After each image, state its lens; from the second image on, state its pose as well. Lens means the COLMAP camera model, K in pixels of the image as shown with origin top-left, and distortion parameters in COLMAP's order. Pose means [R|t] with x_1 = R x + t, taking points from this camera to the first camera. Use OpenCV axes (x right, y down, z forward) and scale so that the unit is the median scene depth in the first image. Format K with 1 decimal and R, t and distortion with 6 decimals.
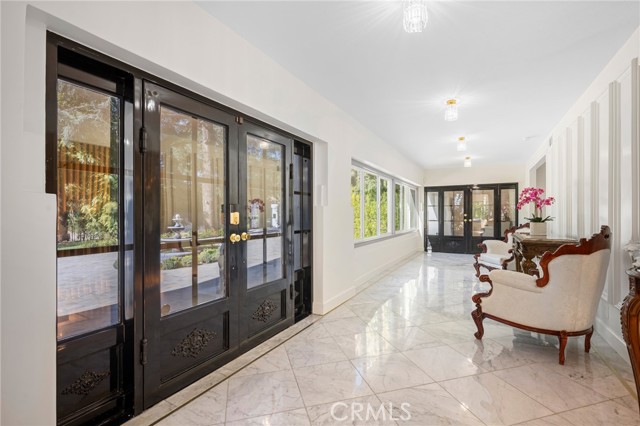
lens RADIAL K [[285.0, 0, 320.0], [0, 285.0, 213.0], [0, 0, 1]] dist [-0.001274, -0.000164]
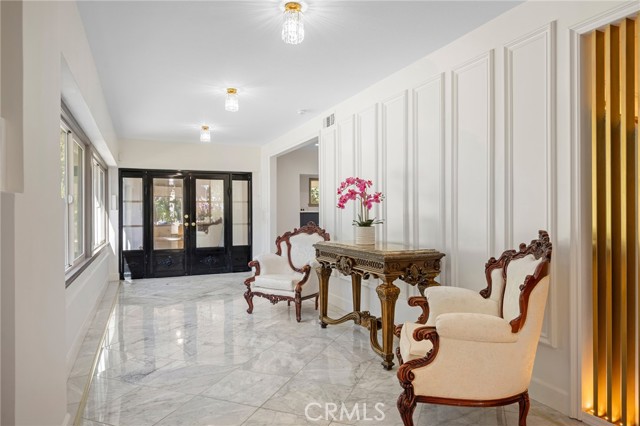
lens RADIAL K [[394.4, 0, 320.0], [0, 394.4, 213.0], [0, 0, 1]] dist [-0.005909, -0.003550]
pose [[0.577989, -0.005540, 0.816026, -0.059838], [0.004506, 0.999983, 0.003597, -0.002826], [-0.816032, 0.001598, 0.578004, 0.277288]]
